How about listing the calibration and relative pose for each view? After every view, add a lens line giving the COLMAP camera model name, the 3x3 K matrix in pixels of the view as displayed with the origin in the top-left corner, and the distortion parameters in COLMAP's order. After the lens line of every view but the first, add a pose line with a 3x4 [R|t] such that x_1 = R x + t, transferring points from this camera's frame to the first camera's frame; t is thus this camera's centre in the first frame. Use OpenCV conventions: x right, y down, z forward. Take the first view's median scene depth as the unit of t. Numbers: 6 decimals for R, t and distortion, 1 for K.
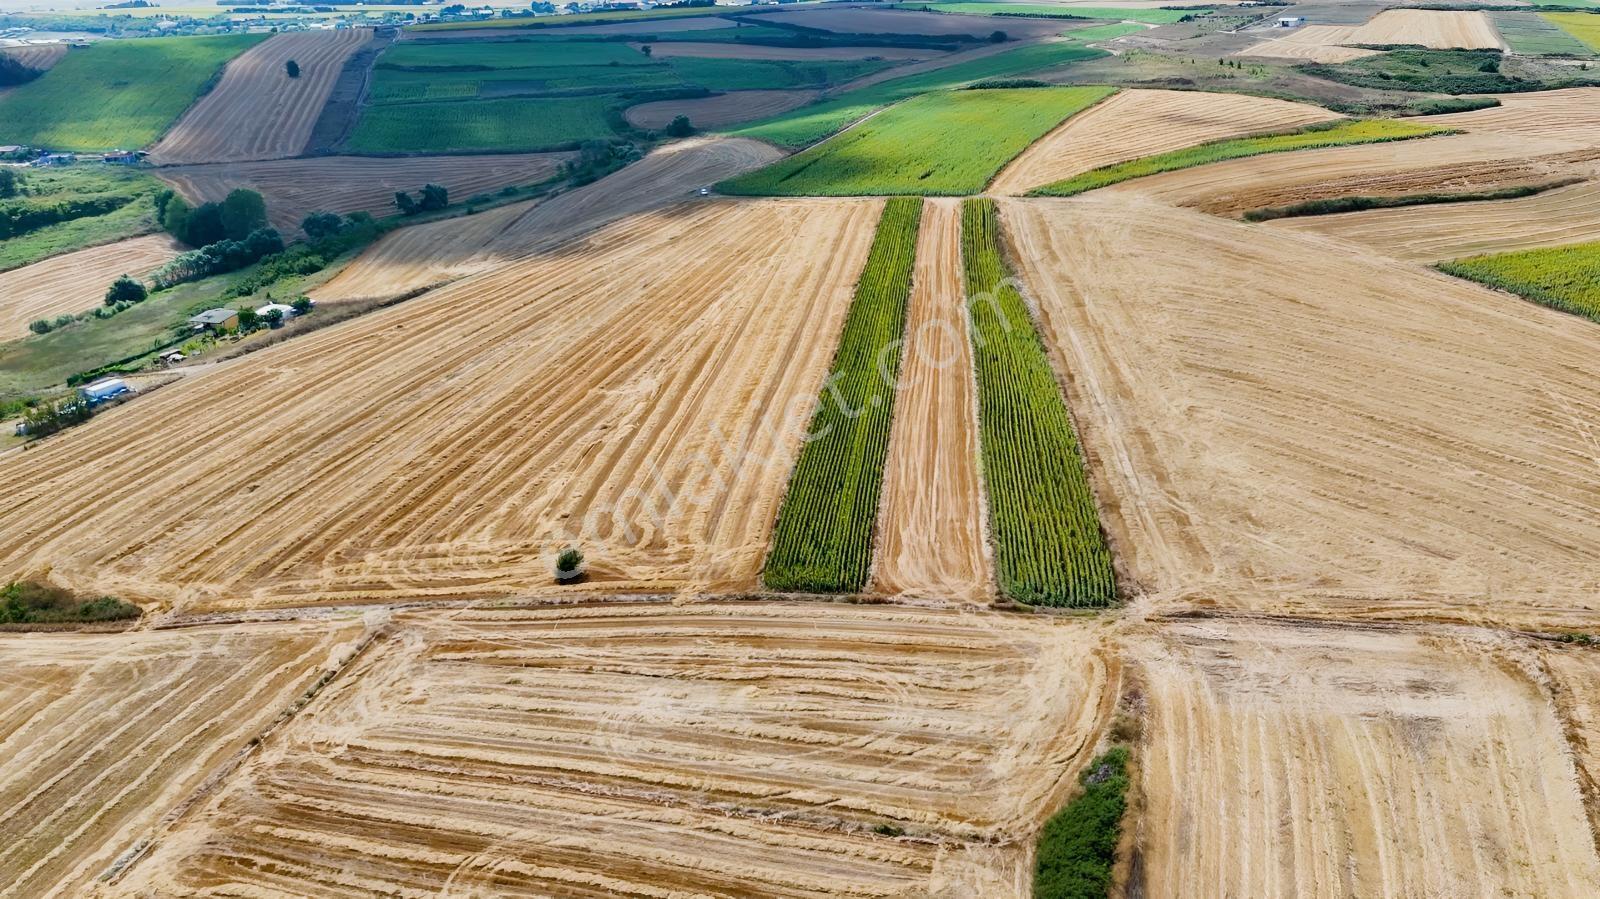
lens RADIAL K [[1193.4, 0, 799.2], [0, 1193.4, 428.6], [0, 0, 1]] dist [0.062868, -0.056347]
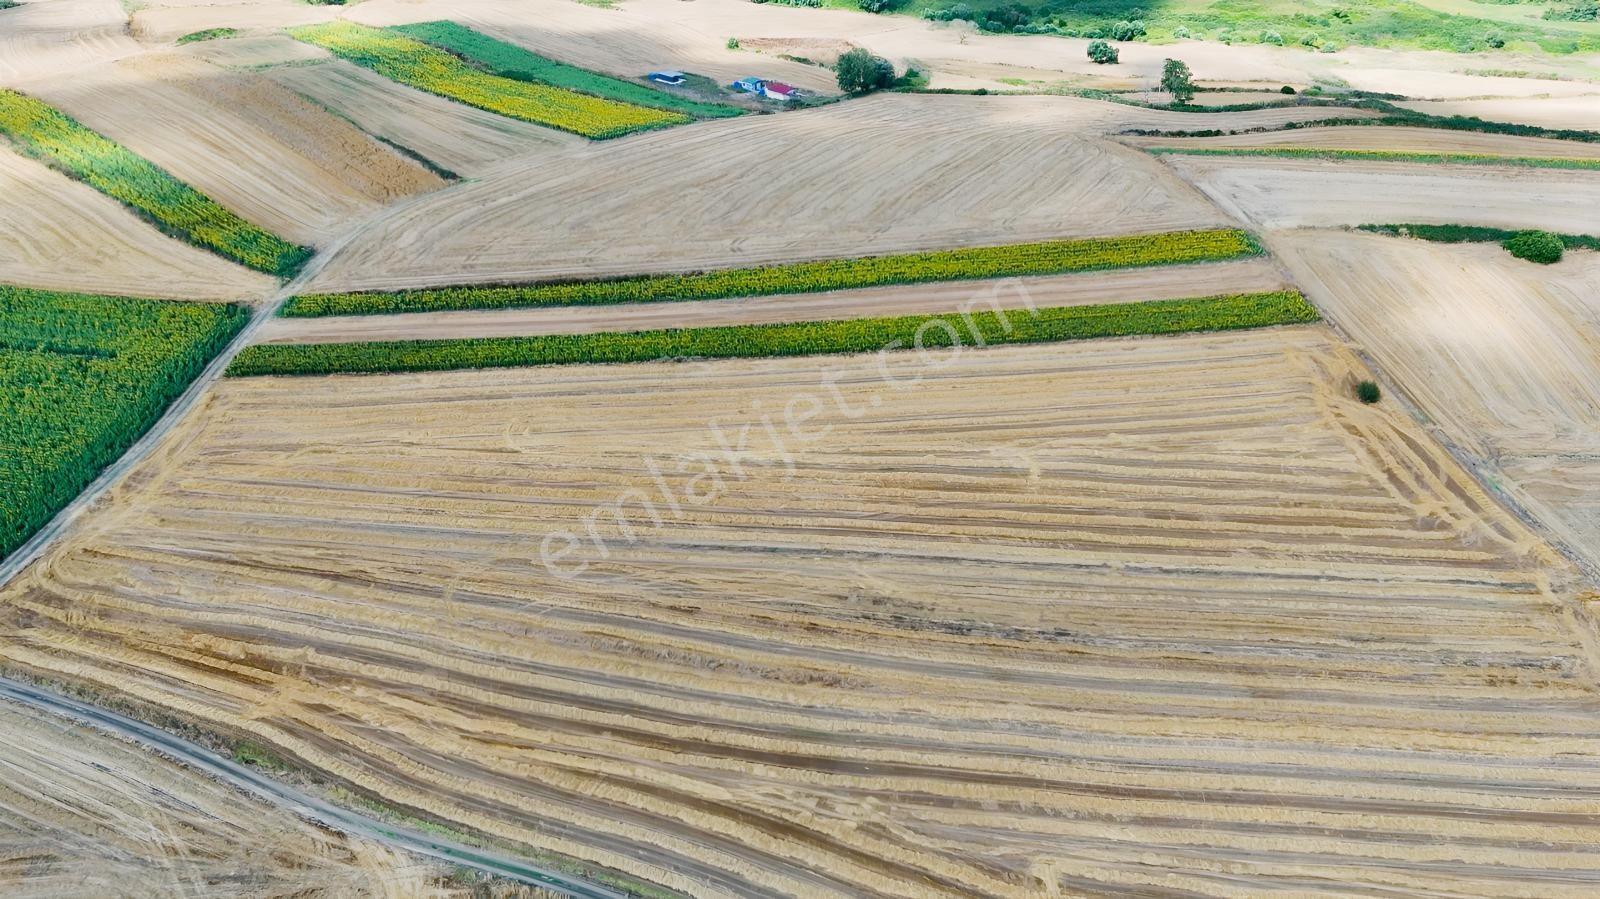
lens RADIAL K [[1193.4, 0, 799.2], [0, 1193.4, 428.6], [0, 0, 1]] dist [0.062868, -0.056347]
pose [[-0.260911, -0.503071, 0.823921, -1.125299], [0.381840, 0.730100, 0.566703, -0.853690], [-0.886636, 0.462464, 0.001602, 1.492614]]
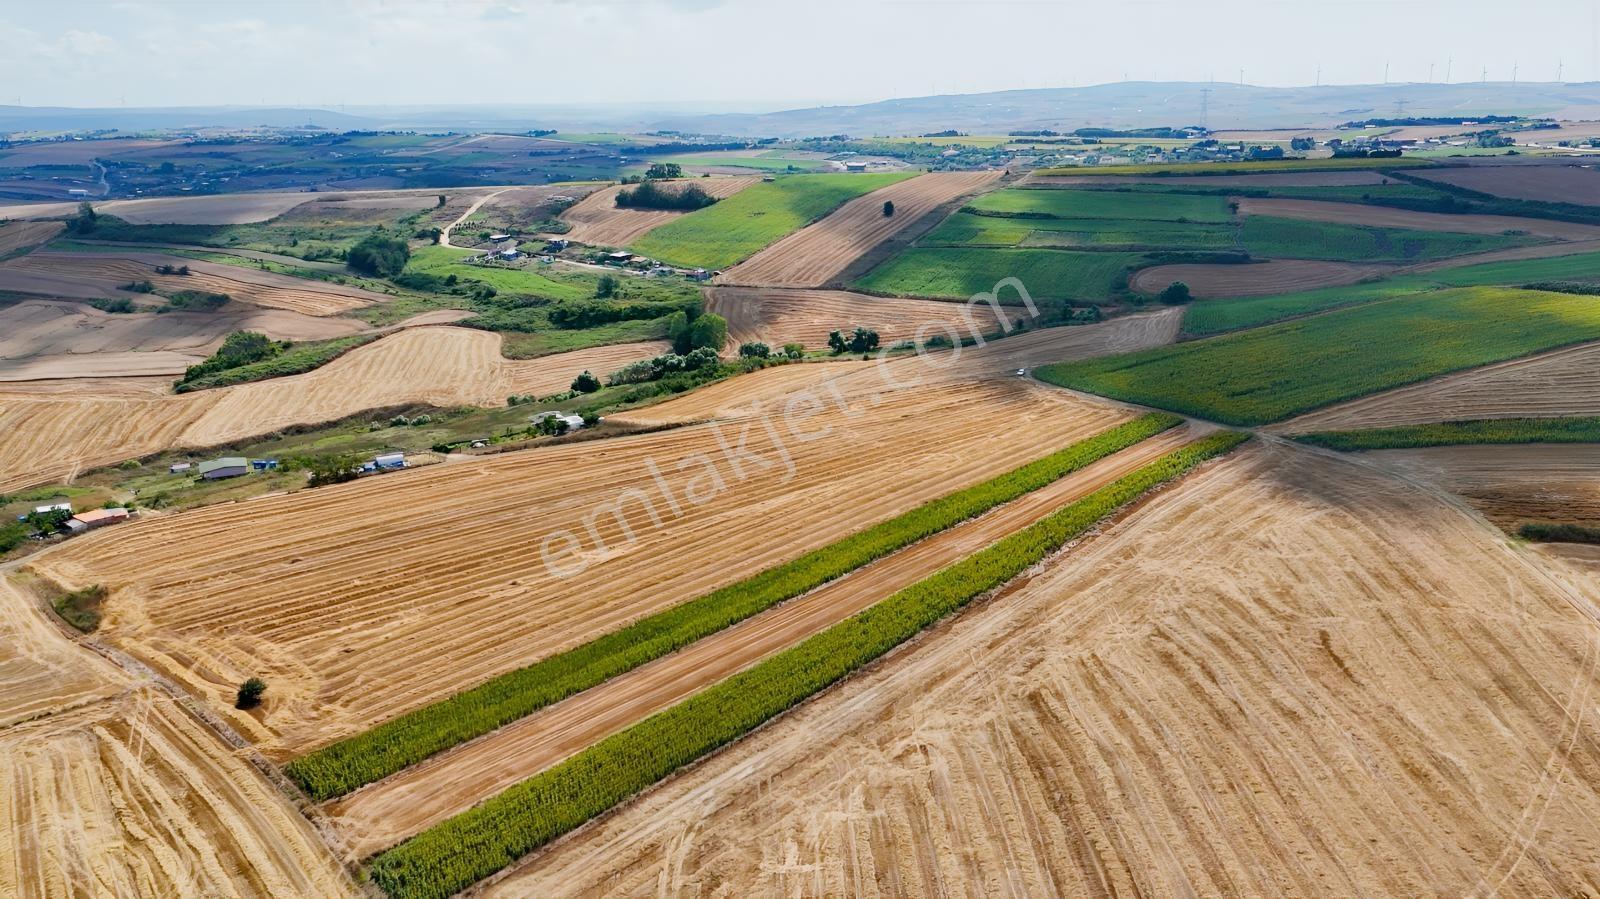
lens RADIAL K [[1179.9, 0, 800.0], [0, 1179.9, 449.5], [0, 0, 1]] dist [0.087731, -0.112860]
pose [[0.775922, 0.188139, -0.602120, 0.812452], [-0.231143, 0.972901, 0.006132, -0.227284], [0.586956, 0.134418, 0.798382, 0.323786]]
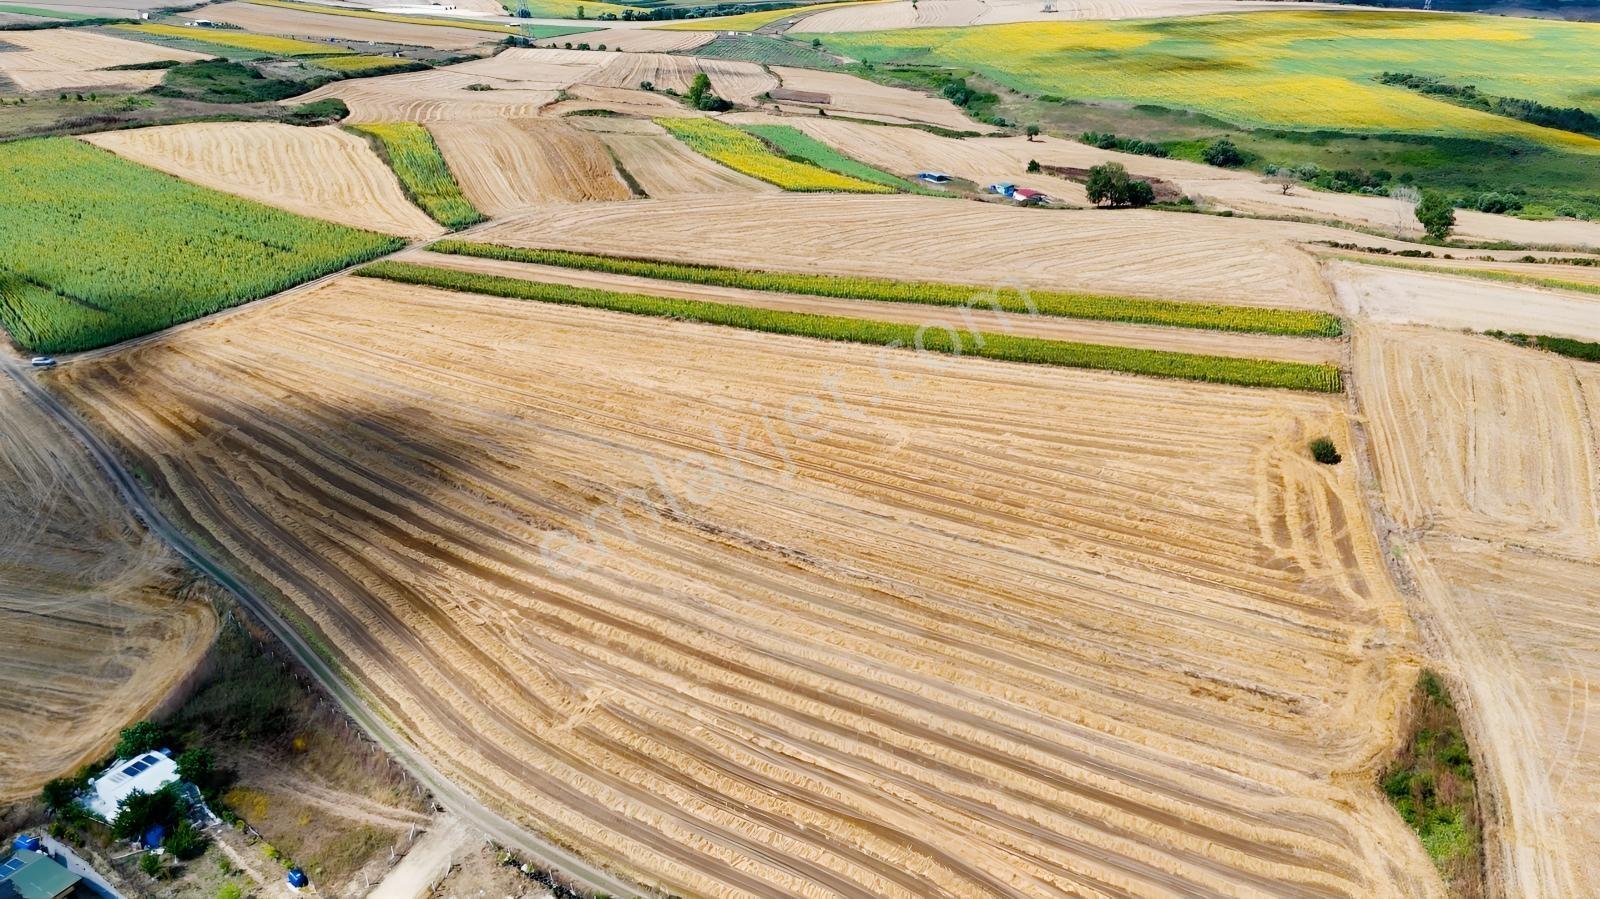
lens RADIAL K [[1179.9, 0, 800.0], [0, 1179.9, 449.5], [0, 0, 1]] dist [0.087731, -0.112860]
pose [[0.178863, -0.385692, 0.905124, -1.318212], [0.377221, 0.876540, 0.298969, -0.434814], [-0.908687, 0.287957, 0.302272, 1.033465]]
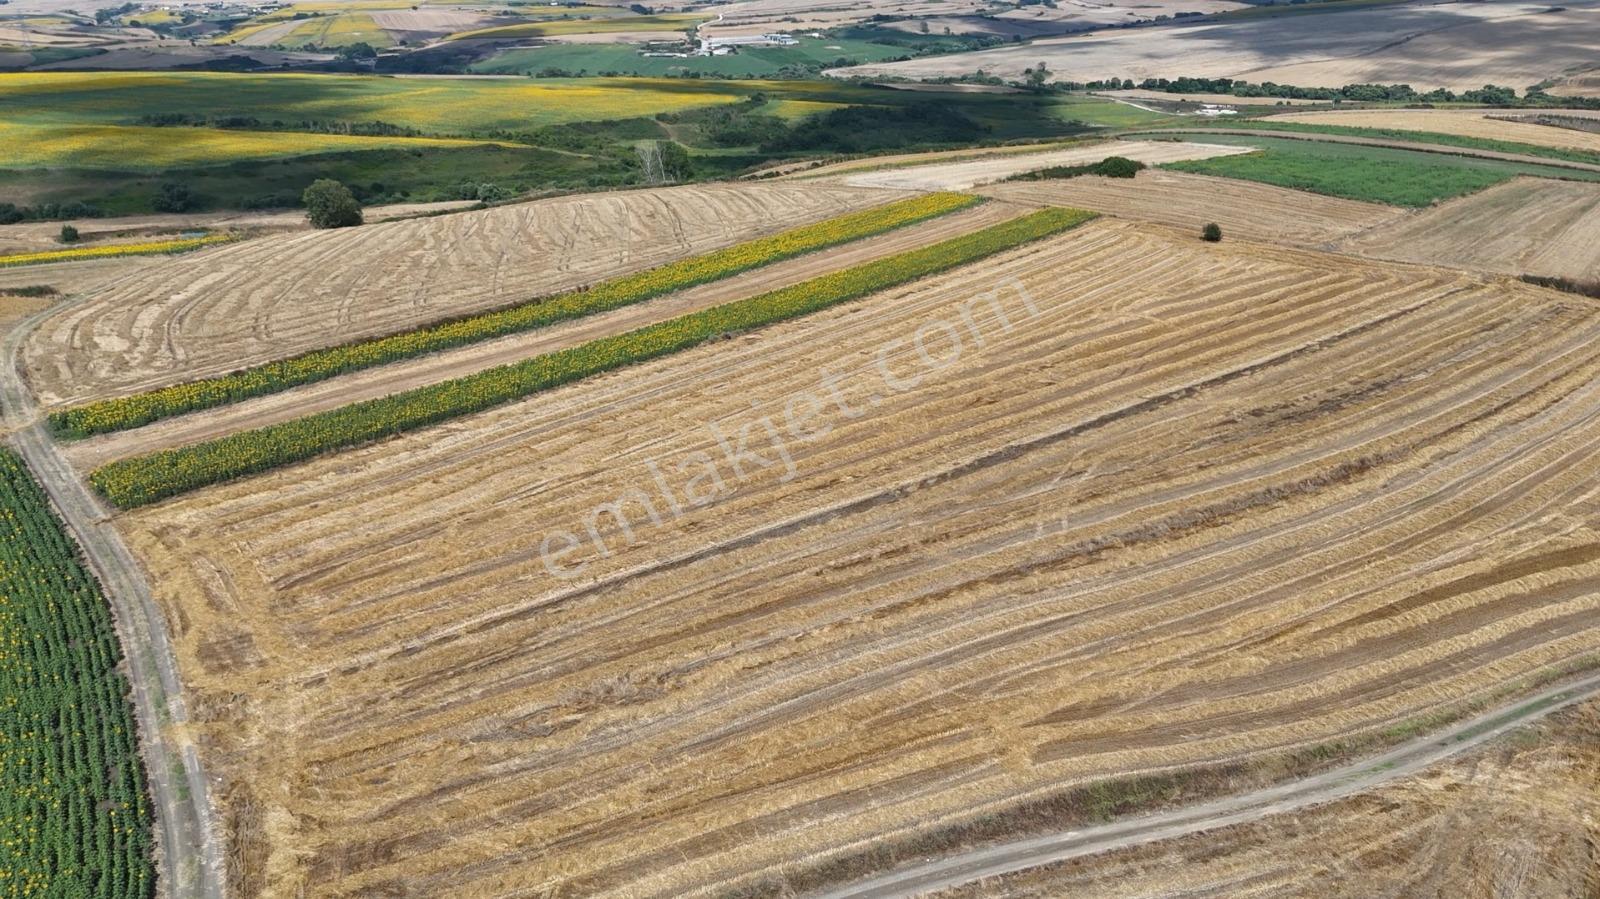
lens RADIAL K [[1193.4, 0, 799.2], [0, 1193.4, 428.6], [0, 0, 1]] dist [0.062868, -0.056347]
pose [[-0.869721, -0.146728, 0.471228, -0.486779], [0.210271, 0.753638, 0.622749, -0.763715], [-0.446510, 0.640703, -0.624602, 2.244946]]
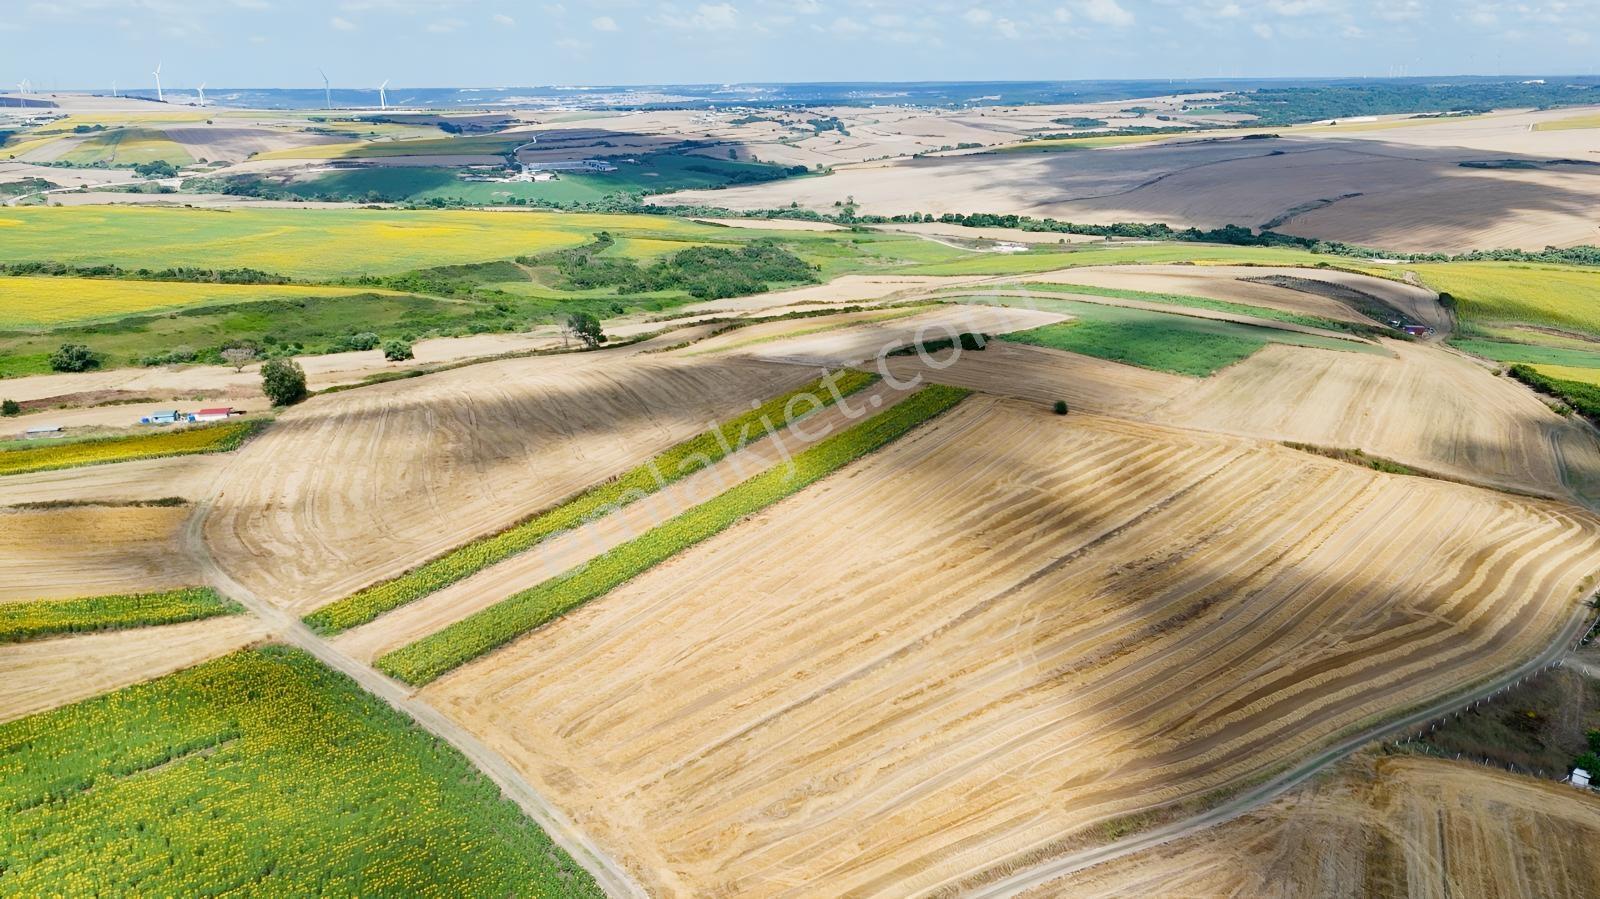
lens RADIAL K [[1179.9, 0, 800.0], [0, 1179.9, 449.5], [0, 0, 1]] dist [0.087731, -0.112860]
pose [[-0.939648, -0.090014, 0.330091, -0.435151], [0.135559, 0.787871, 0.600735, -1.068104], [-0.314143, 0.609226, -0.728119, 2.500323]]
